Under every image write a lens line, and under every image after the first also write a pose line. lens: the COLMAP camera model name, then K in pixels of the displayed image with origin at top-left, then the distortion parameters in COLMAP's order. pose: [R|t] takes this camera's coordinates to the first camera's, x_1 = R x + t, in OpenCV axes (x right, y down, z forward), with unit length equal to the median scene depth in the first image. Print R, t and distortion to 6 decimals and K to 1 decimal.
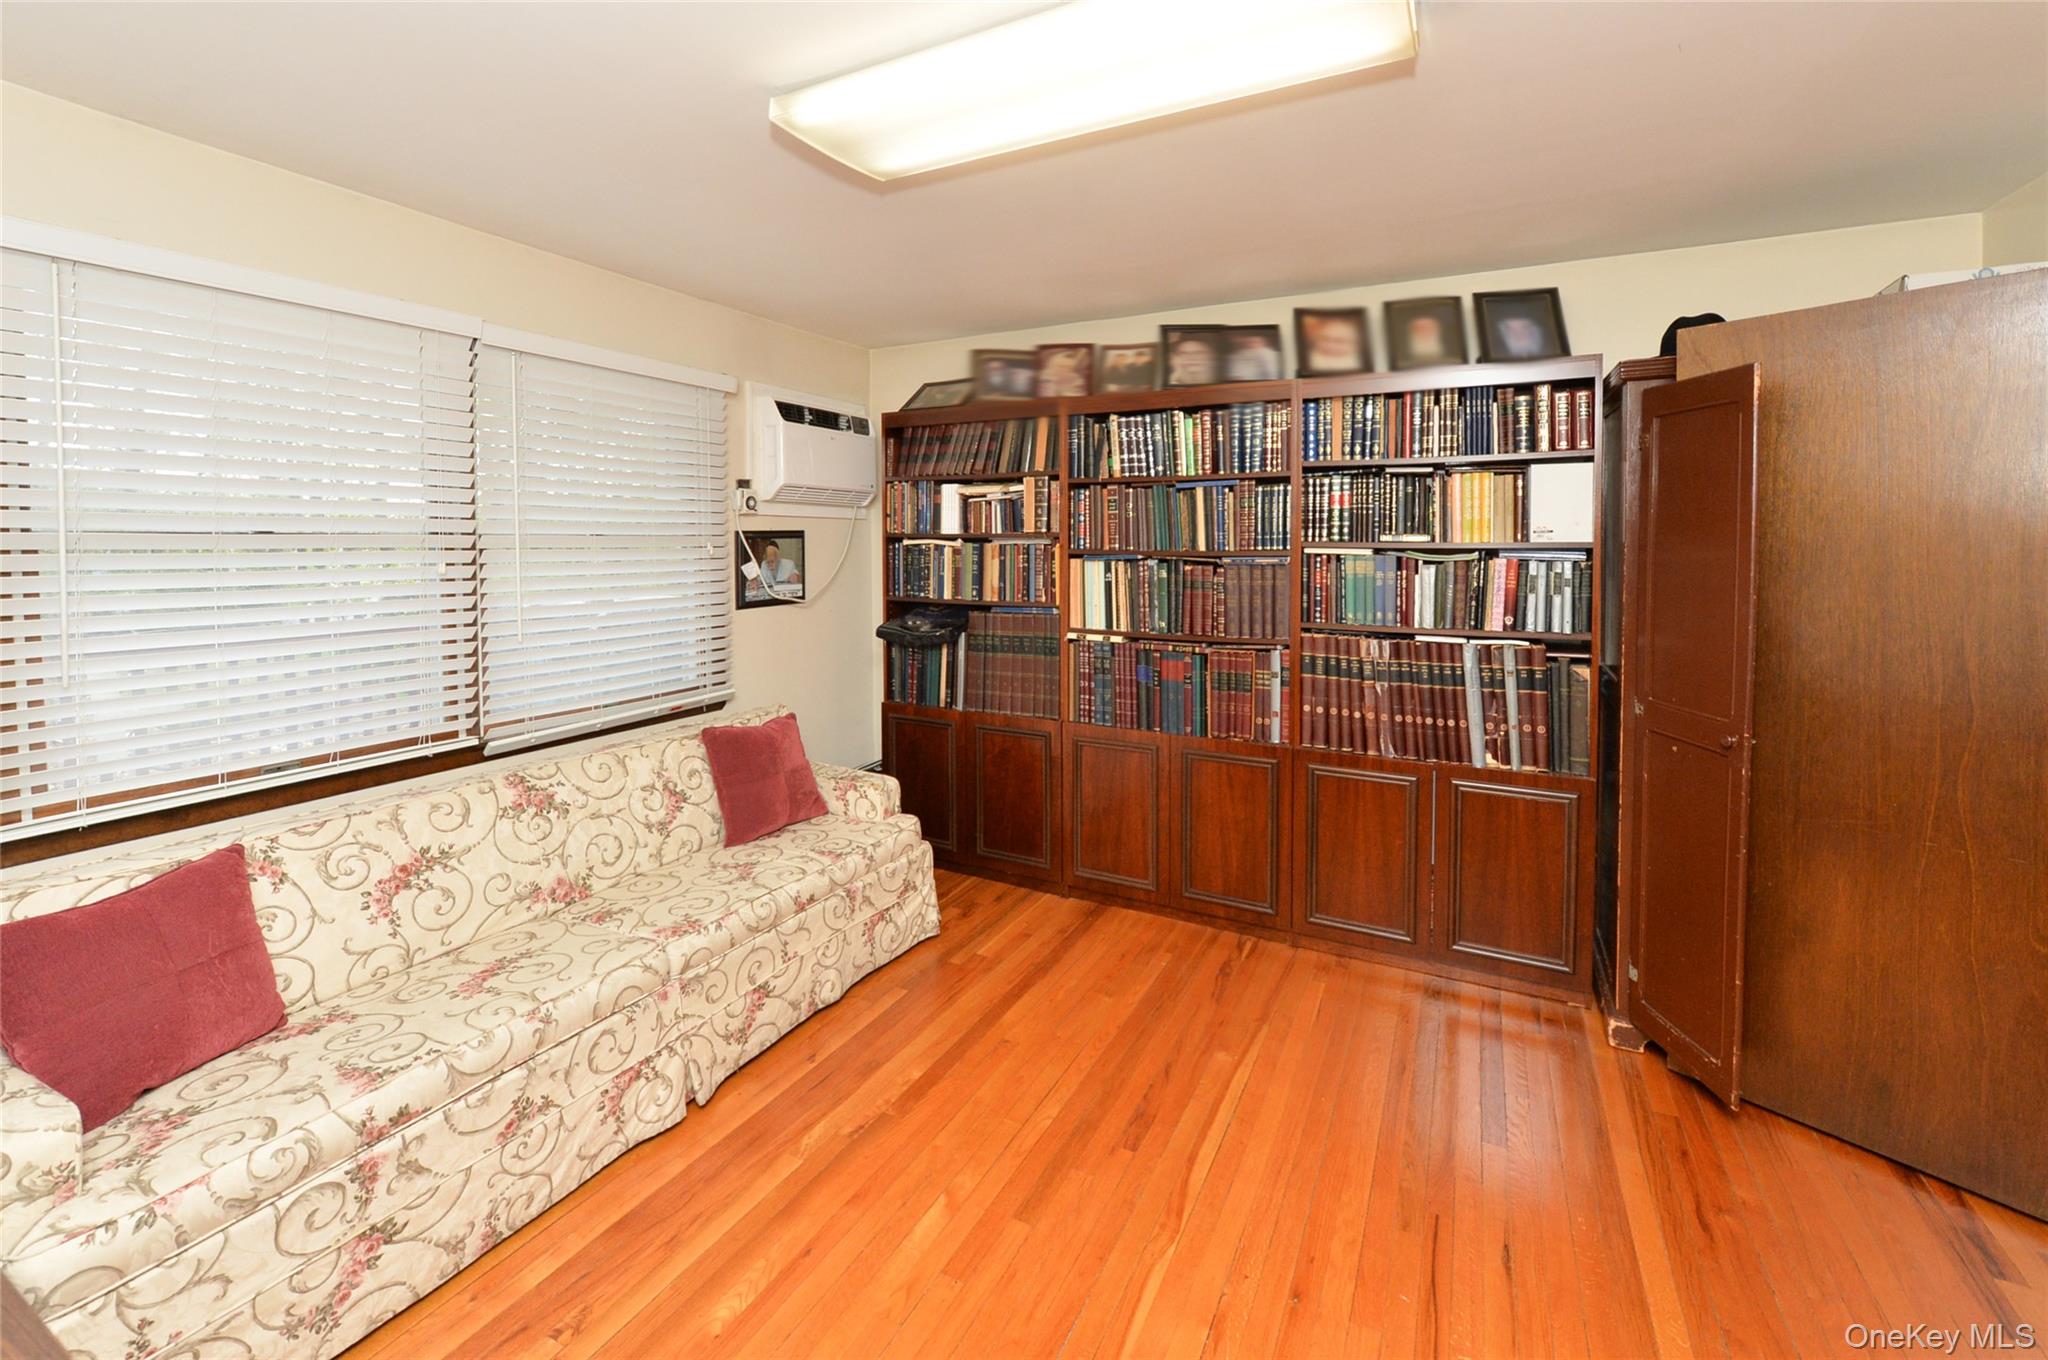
lens RADIAL K [[850.3, 0, 1014.1], [0, 850.3, 572.4], [0, 0, 1]] dist [-0.009535, -0.000390]
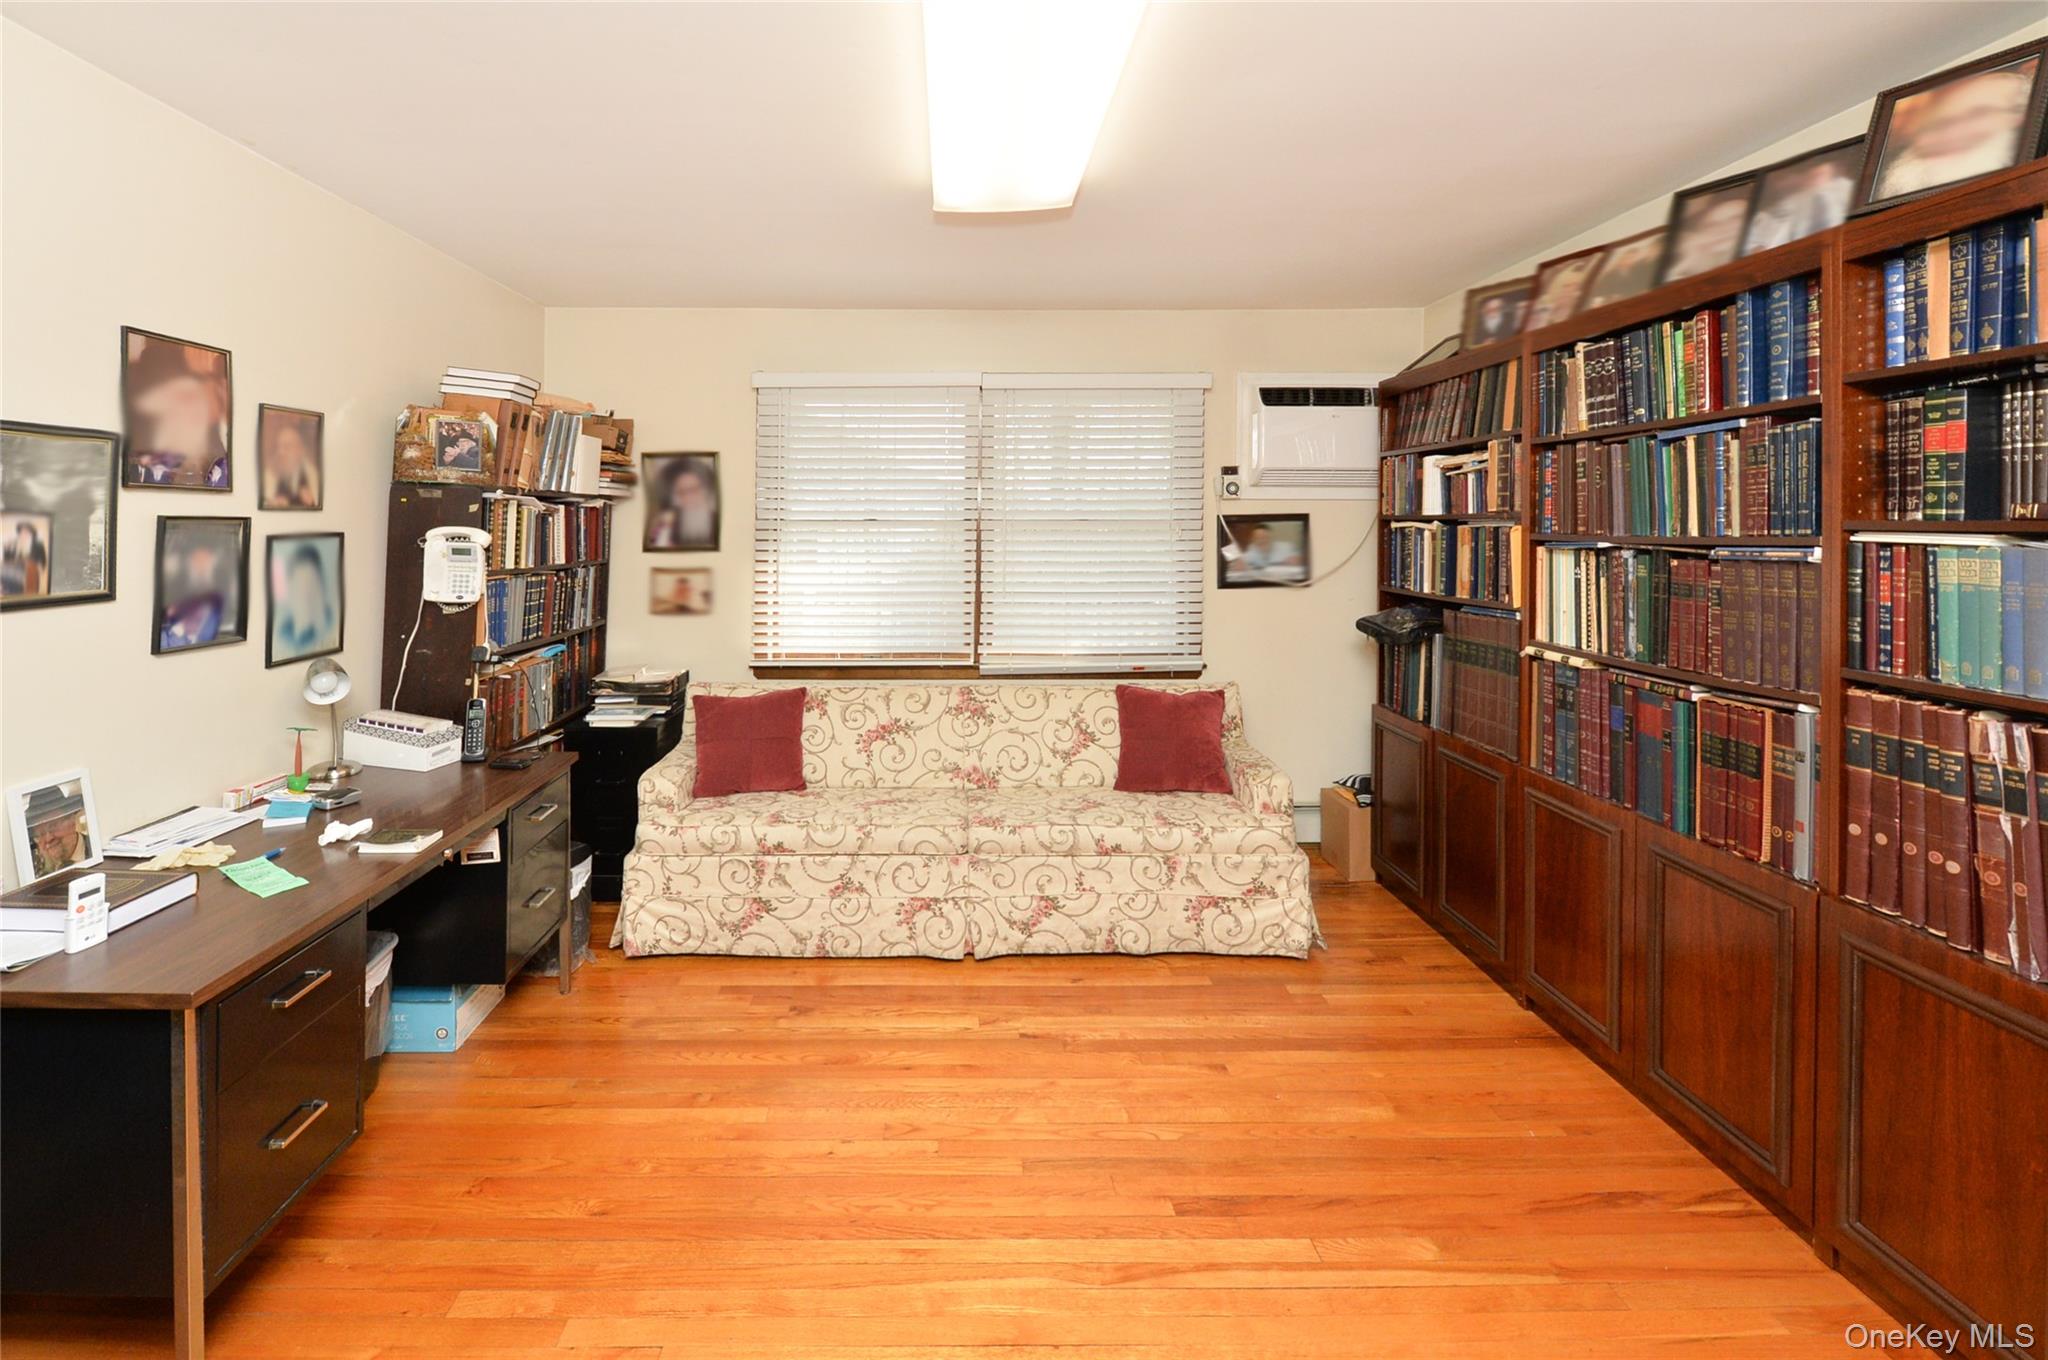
lens RADIAL K [[850.3, 0, 963.3], [0, 850.3, 524.0], [0, 0, 1]] dist [-0.009535, -0.000390]
pose [[0.475096, -0.004824, -0.879921, 0.544731], [-0.029807, 0.999323, -0.021572, -0.005391], [0.879429, 0.036477, 0.474630, 0.242973]]
